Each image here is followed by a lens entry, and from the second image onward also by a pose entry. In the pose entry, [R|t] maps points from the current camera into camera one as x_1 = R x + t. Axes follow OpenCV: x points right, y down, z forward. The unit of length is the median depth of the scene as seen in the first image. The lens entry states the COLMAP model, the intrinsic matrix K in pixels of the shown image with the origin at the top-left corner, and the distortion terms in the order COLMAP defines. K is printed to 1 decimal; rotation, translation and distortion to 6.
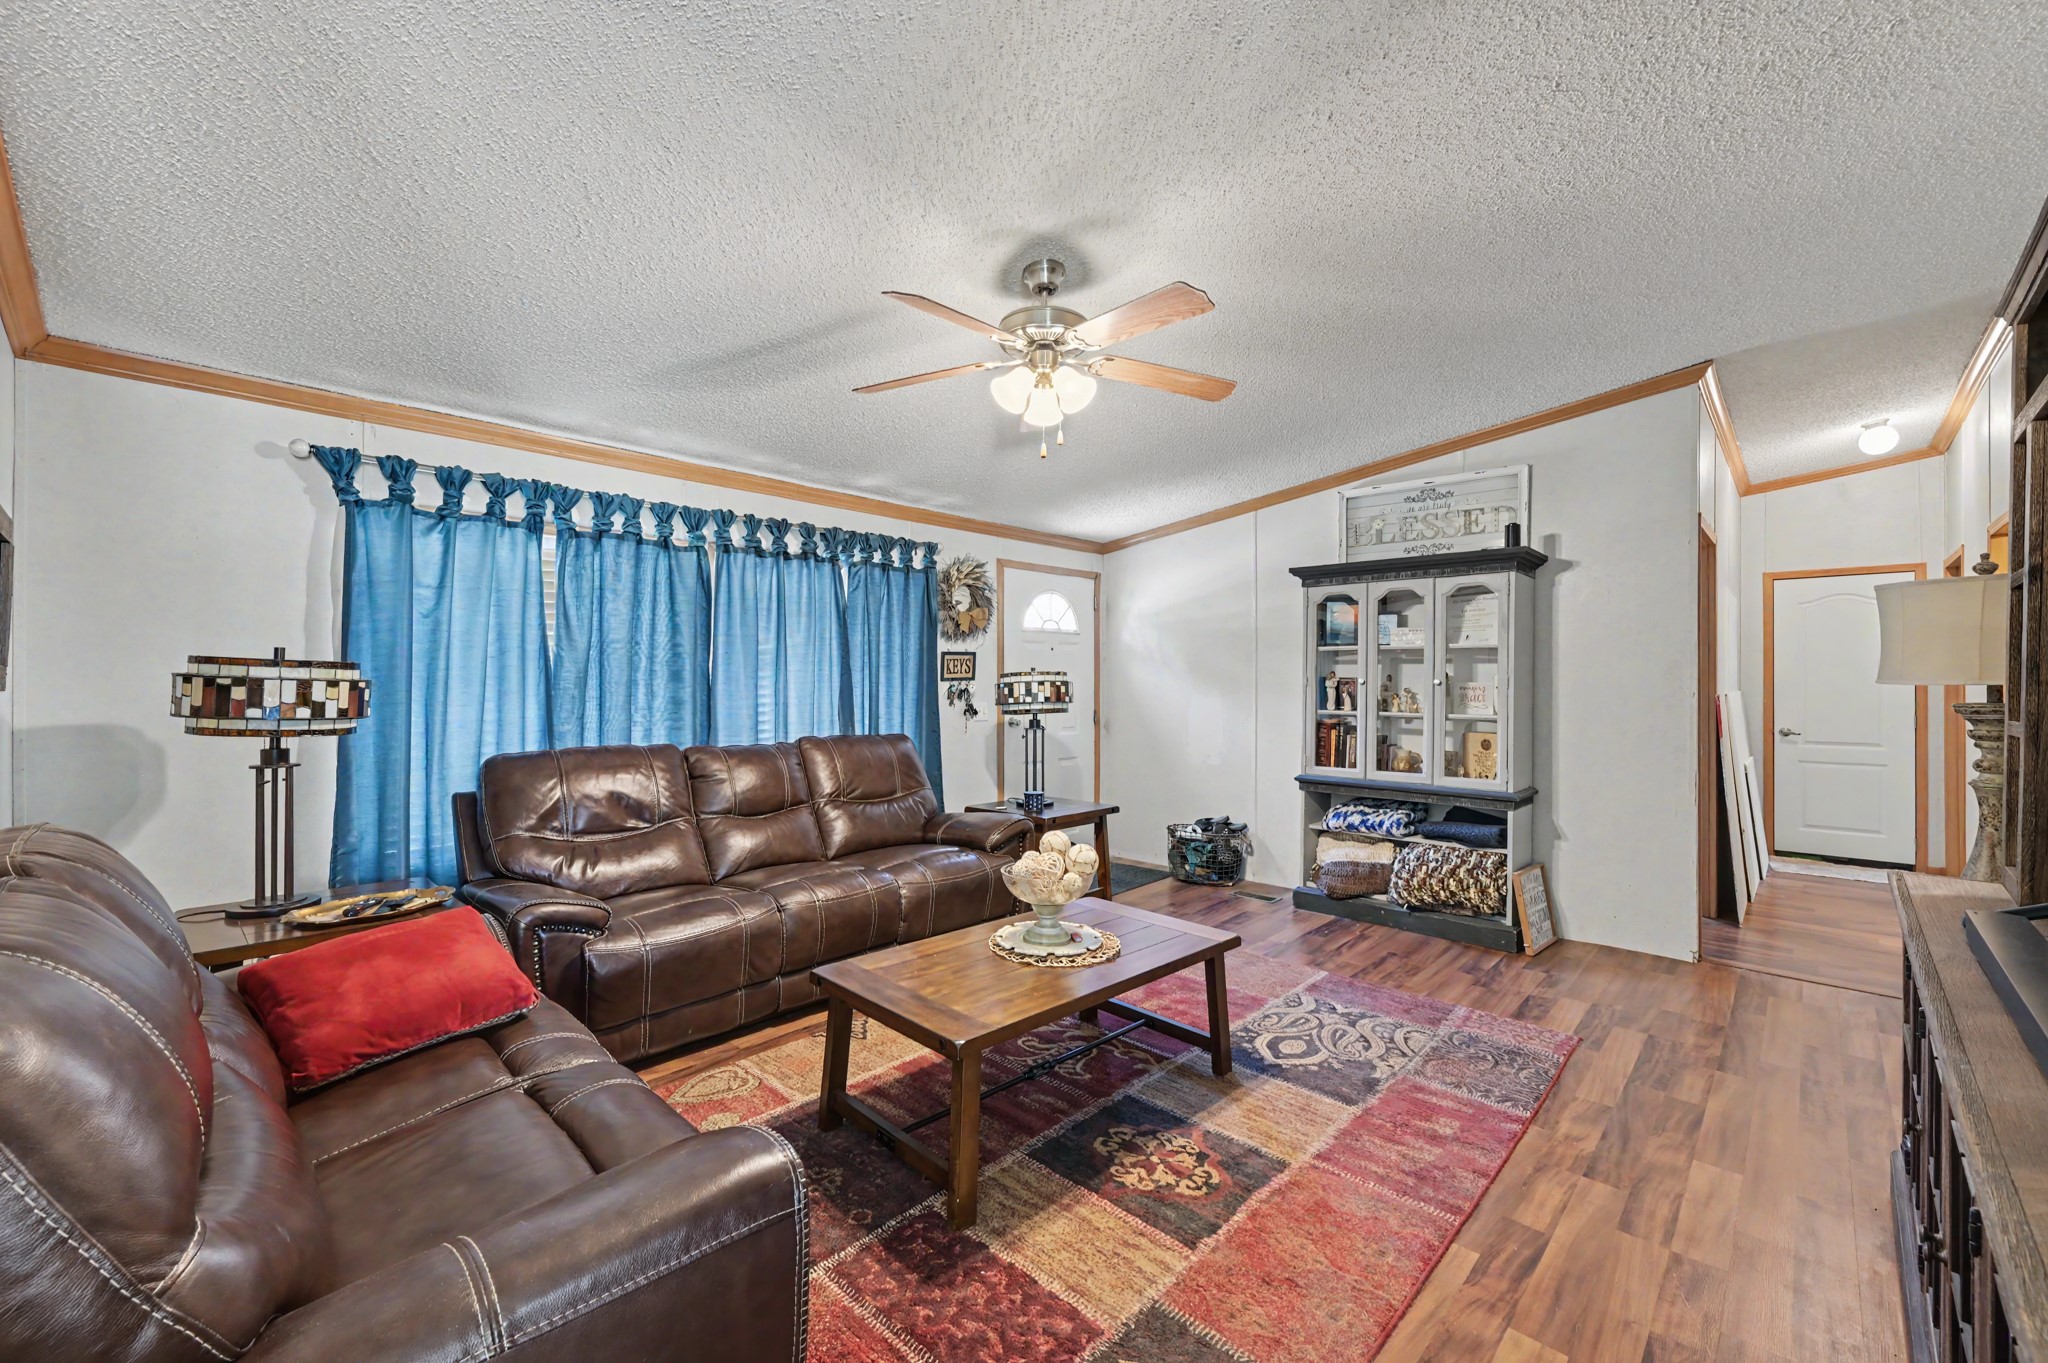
lens RADIAL K [[825.1, 0, 1024.0], [0, 825.1, 681.5], [0, 0, 1]] dist [0.000127, 0.000016]
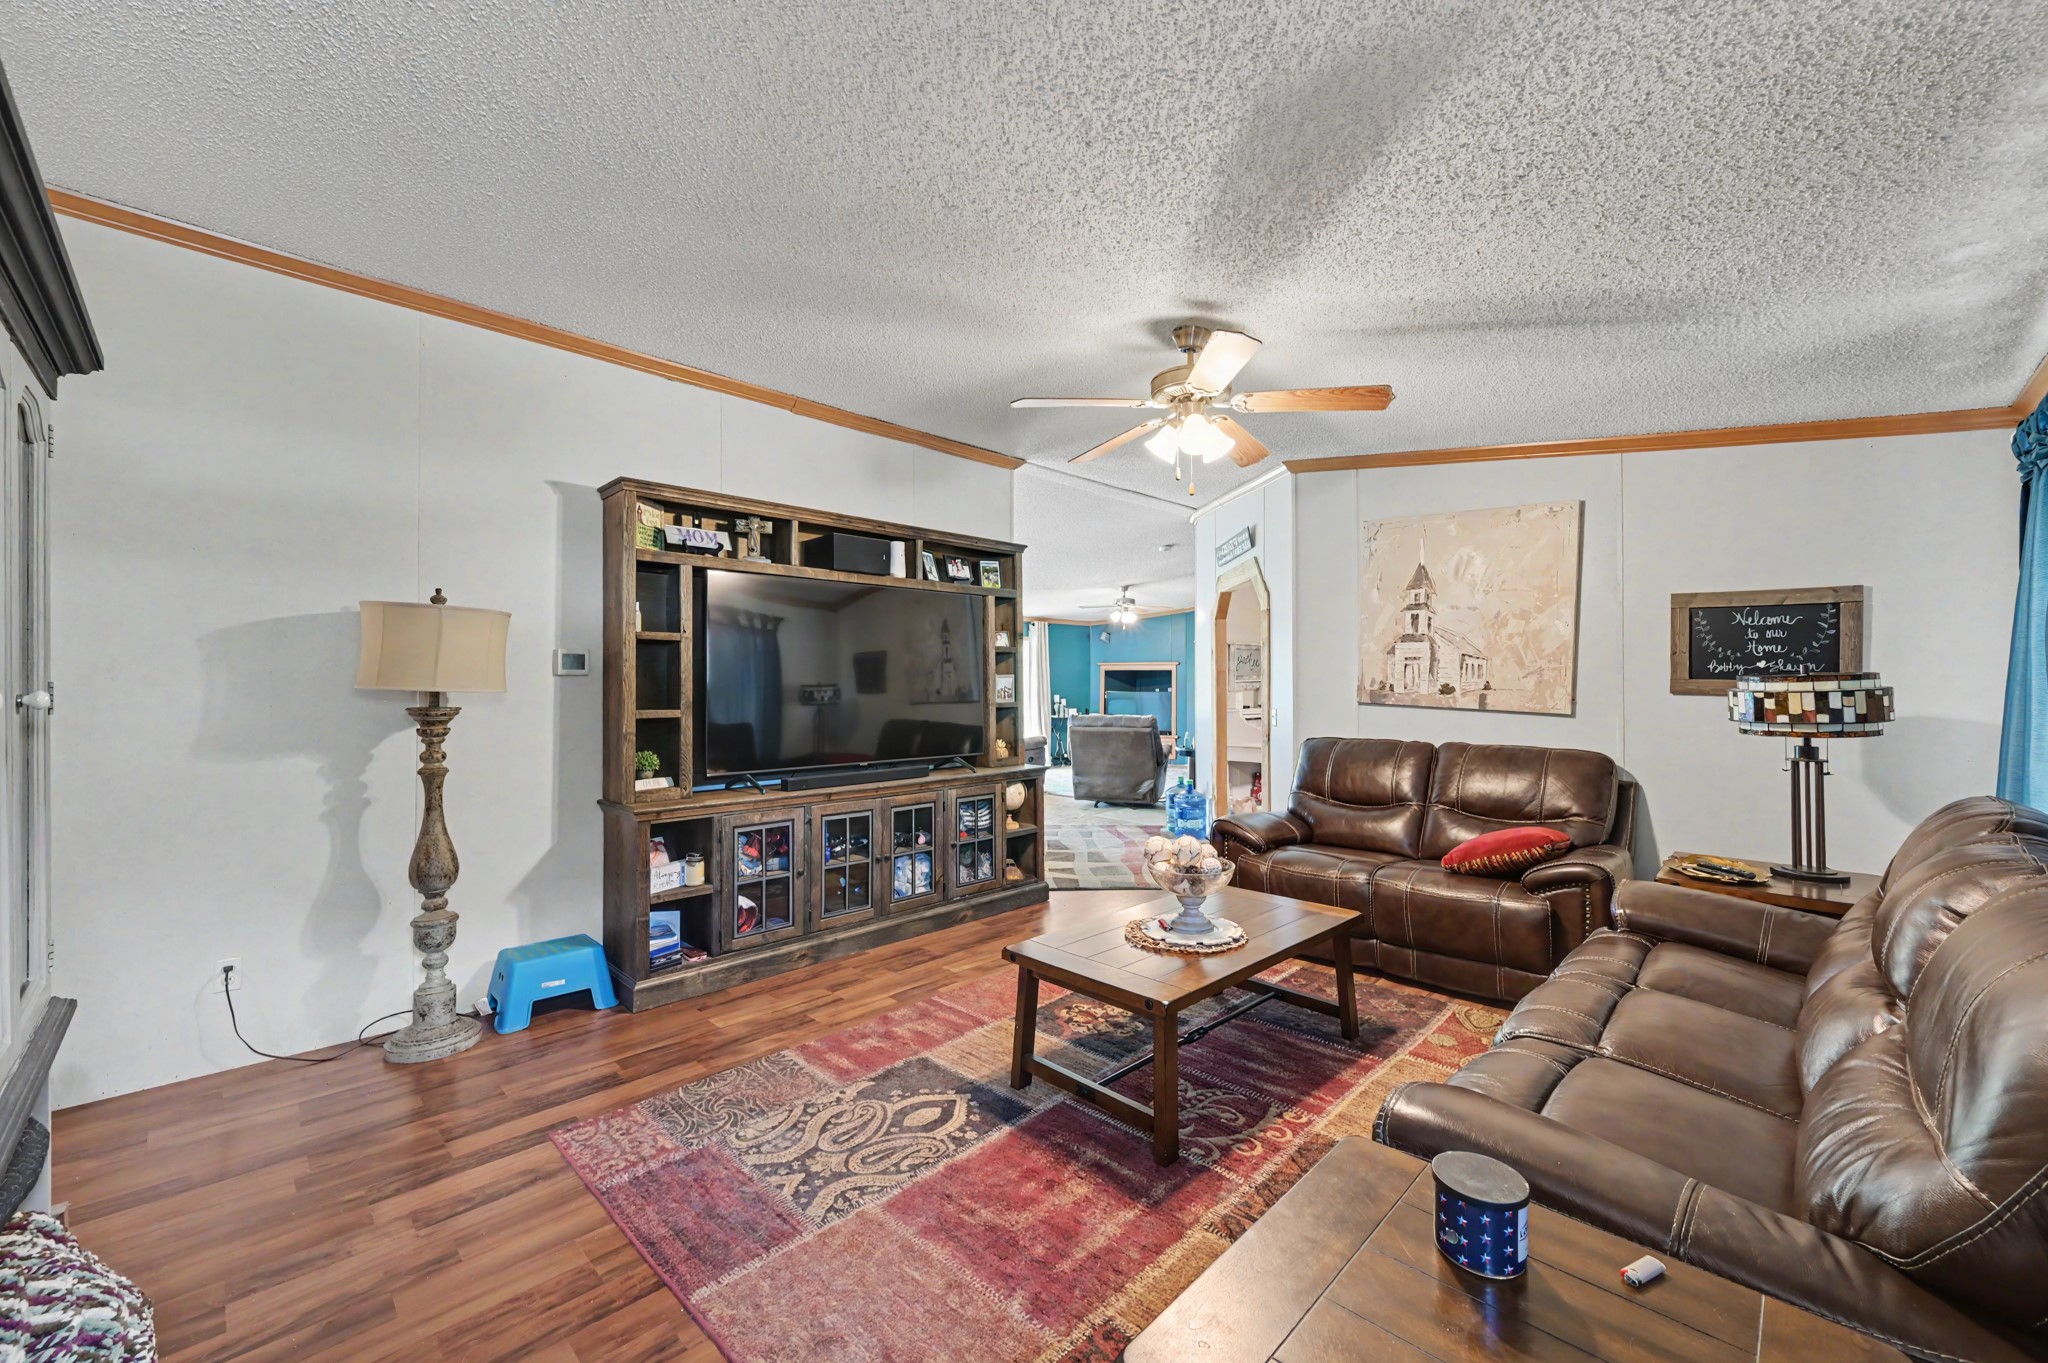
lens RADIAL K [[811.0, 0, 1024.9], [0, 811.0, 672.9], [0, 0, 1]] dist [-0.001001, -0.000109]
pose [[-0.999888, -0.001620, 0.014848, 0.216143], [-0.001853, 0.999875, -0.015716, -0.006991], [-0.014821, -0.015742, -0.999766, 1.929641]]
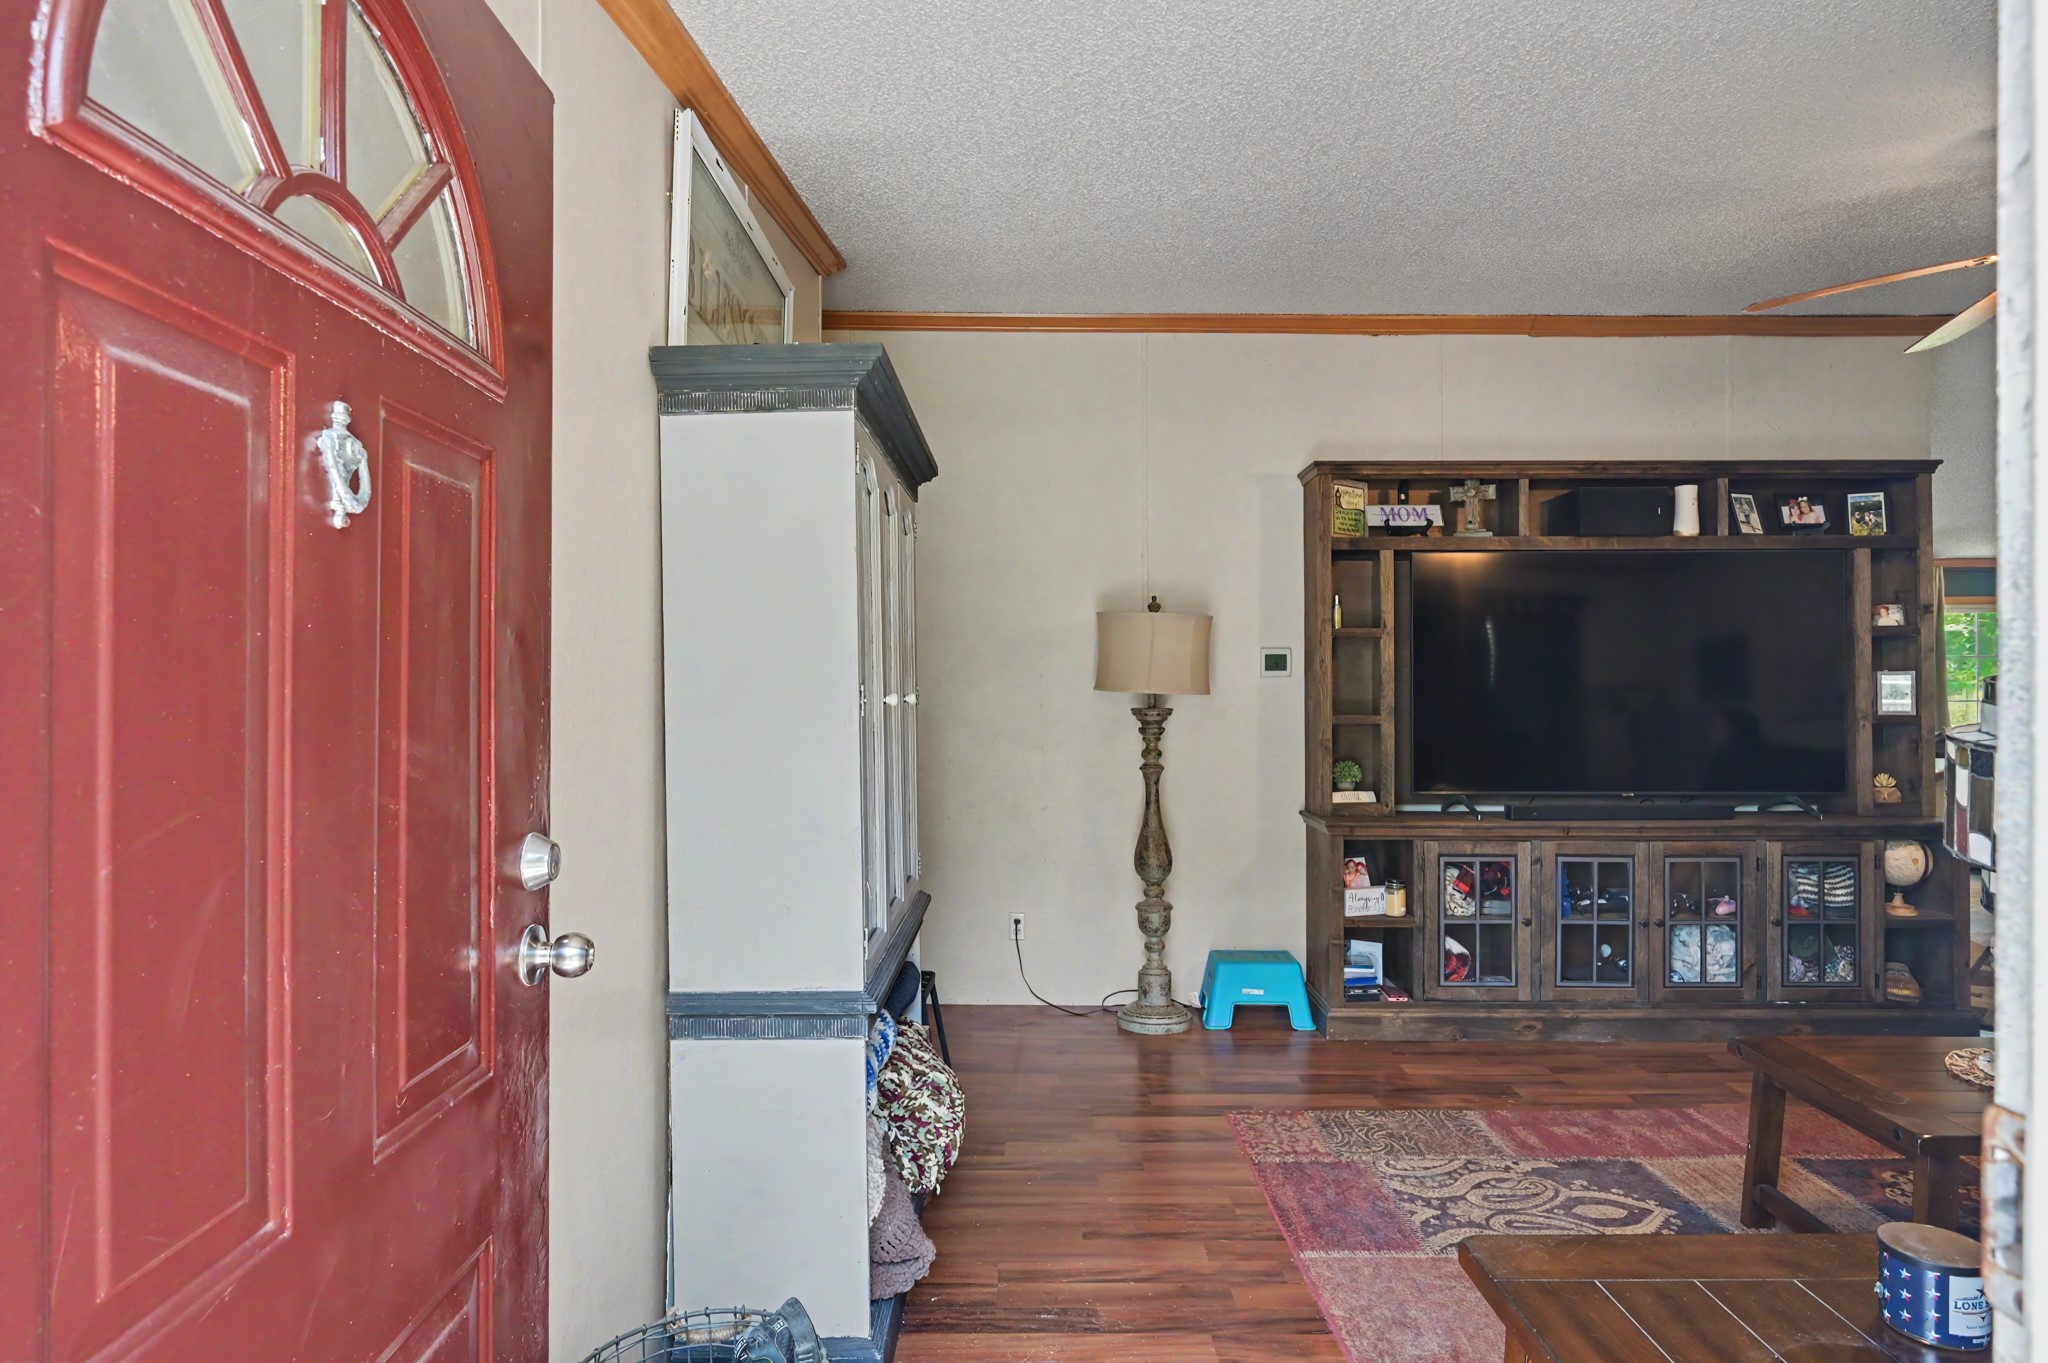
lens RADIAL K [[1184.7, 0, 1024.0], [0, 1184.7, 681.5], [0, 0, 1]] dist [-0.003724, -0.000196]
pose [[-0.690091, -0.001694, 0.723721, -0.071481], [-0.002631, 0.999997, -0.000169, -0.013288], [-0.723718, -0.002021, -0.690093, 2.152536]]
